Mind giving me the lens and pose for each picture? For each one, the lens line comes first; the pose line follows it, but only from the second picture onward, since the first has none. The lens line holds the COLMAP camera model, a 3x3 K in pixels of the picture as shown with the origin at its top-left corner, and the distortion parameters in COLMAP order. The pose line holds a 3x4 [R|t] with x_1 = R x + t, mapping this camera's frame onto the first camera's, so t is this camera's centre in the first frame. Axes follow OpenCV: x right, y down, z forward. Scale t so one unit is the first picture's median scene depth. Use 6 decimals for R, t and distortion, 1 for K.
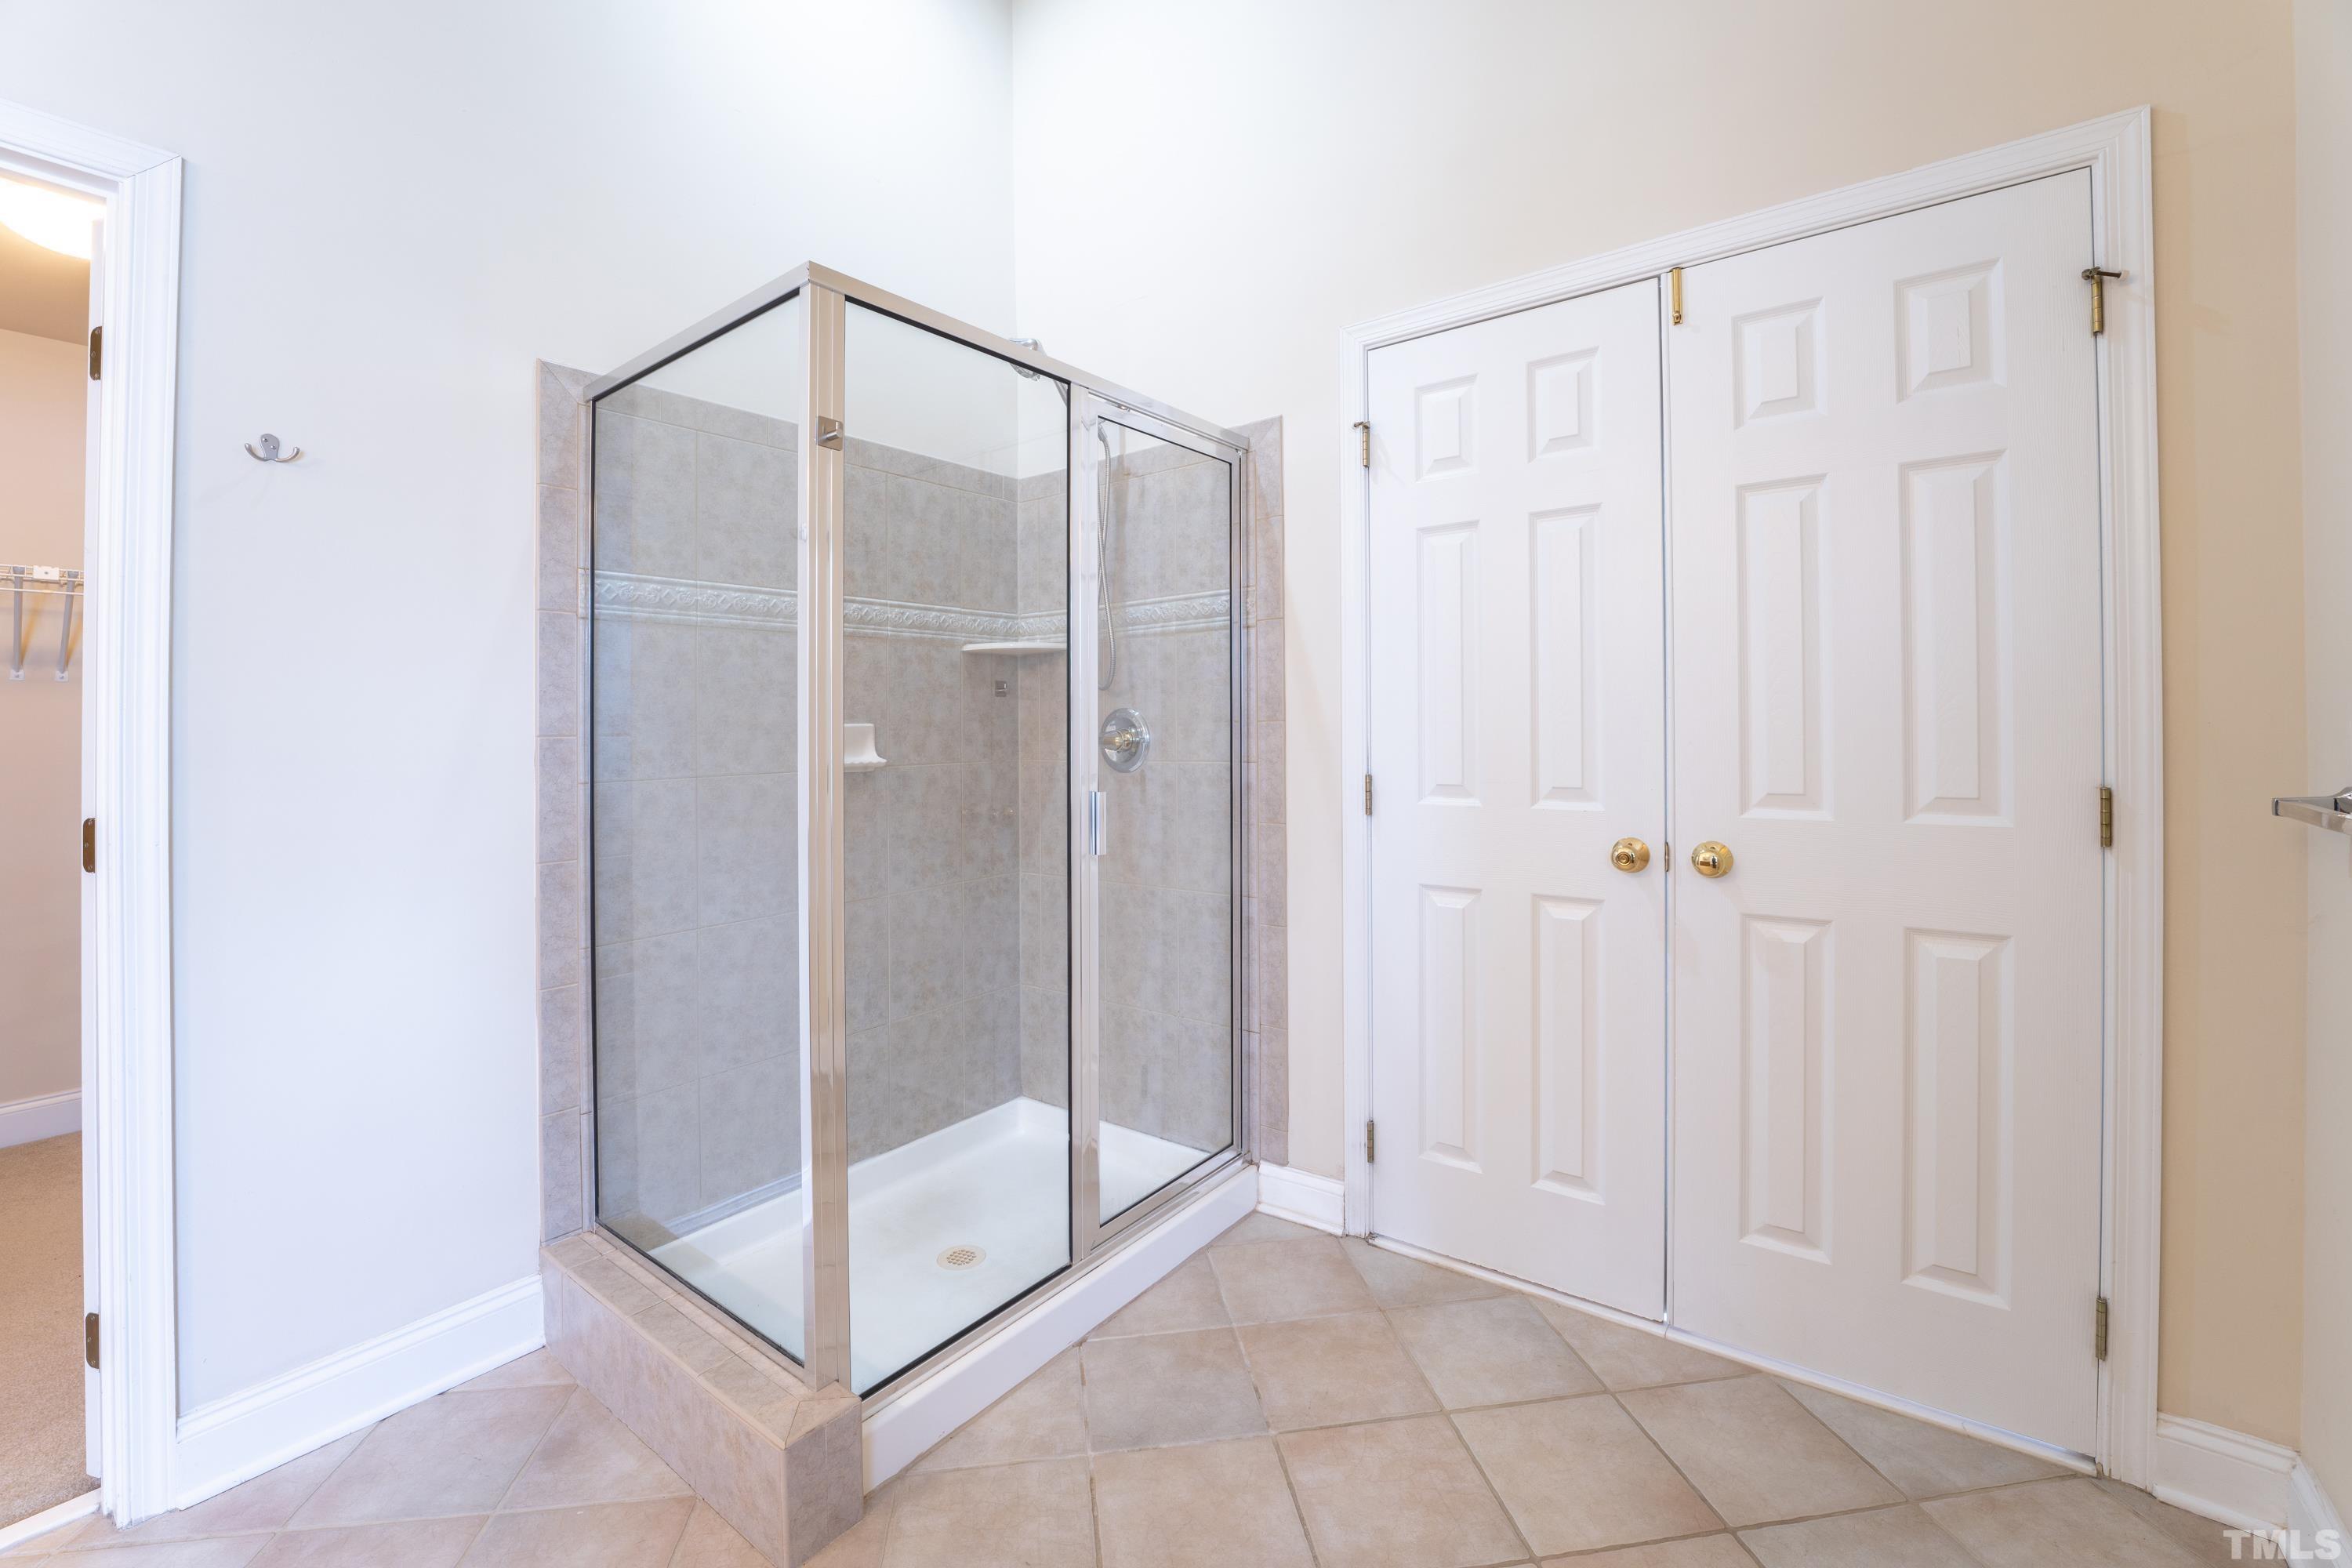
lens RADIAL K [[967.2, 0, 1203.0], [0, 967.2, 722.5], [0, 0, 1]] dist [-0.027765, 0.003530]
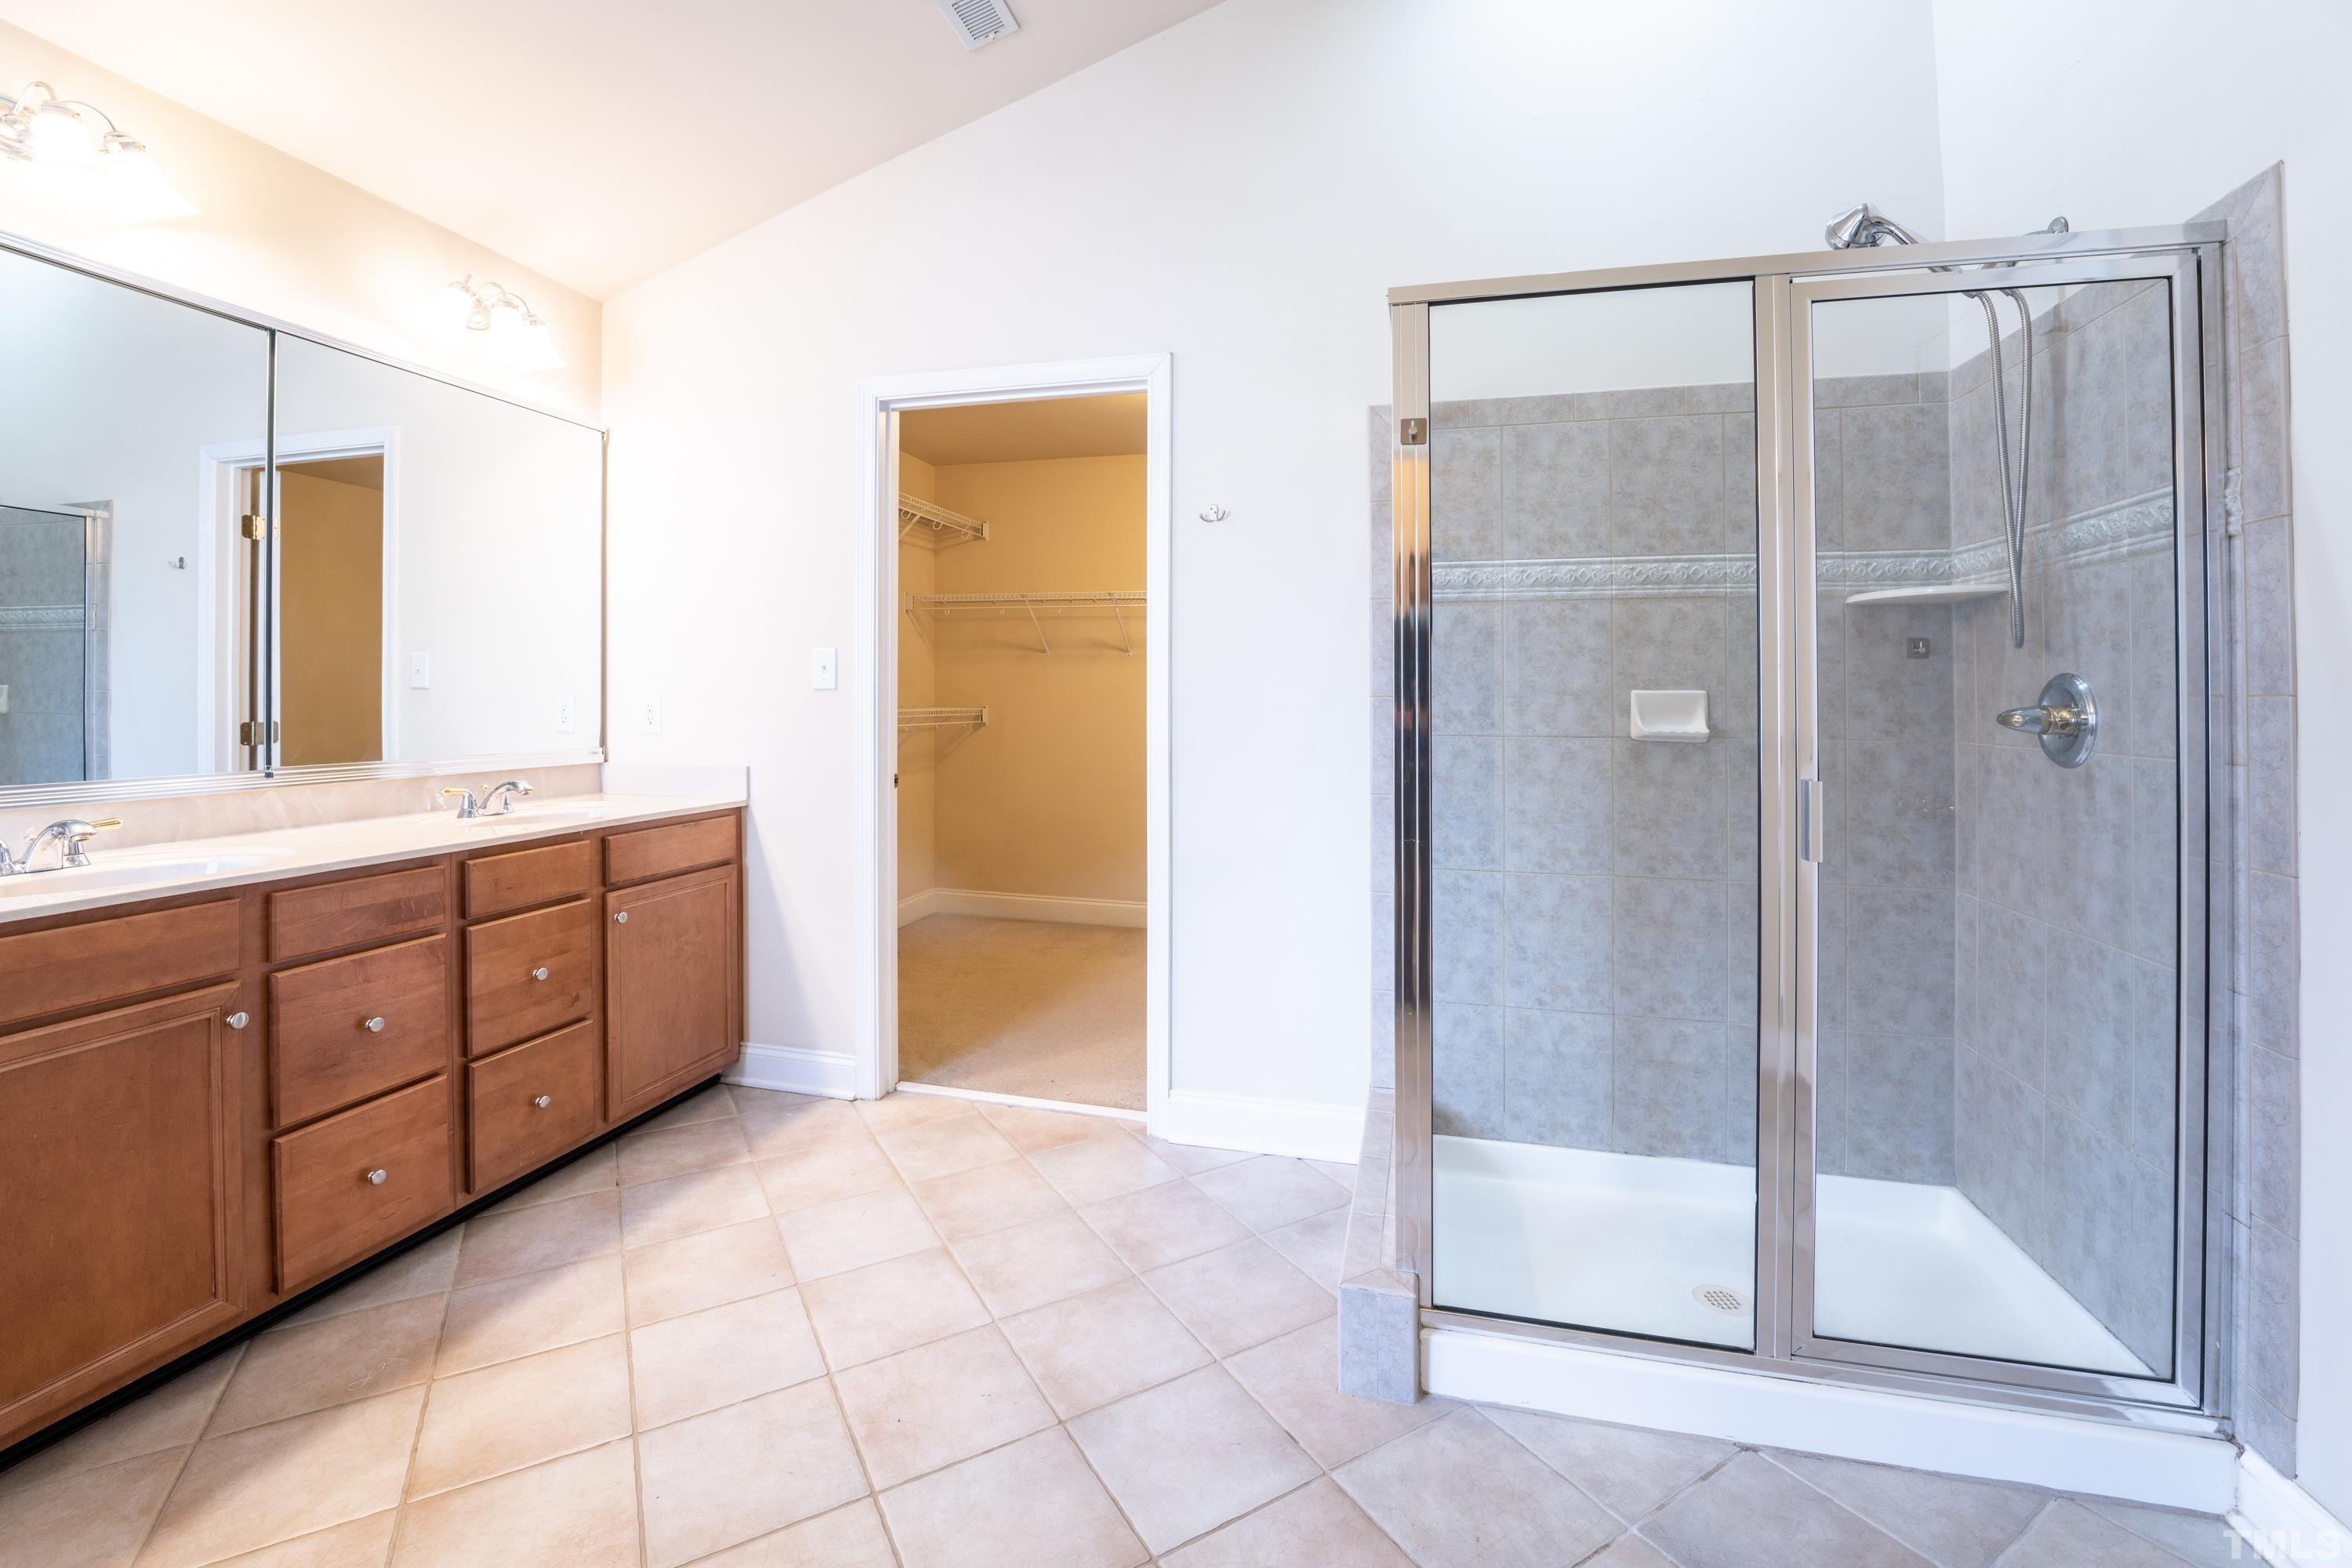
lens RADIAL K [[967.2, 0, 1126.0], [0, 967.2, 690.7], [0, 0, 1]] dist [-0.027765, 0.003530]
pose [[0.385005, 0.014364, -0.922803, 0.289911], [-0.009914, 0.999886, 0.011428, -0.003837], [0.922861, 0.004748, 0.385103, 0.138864]]
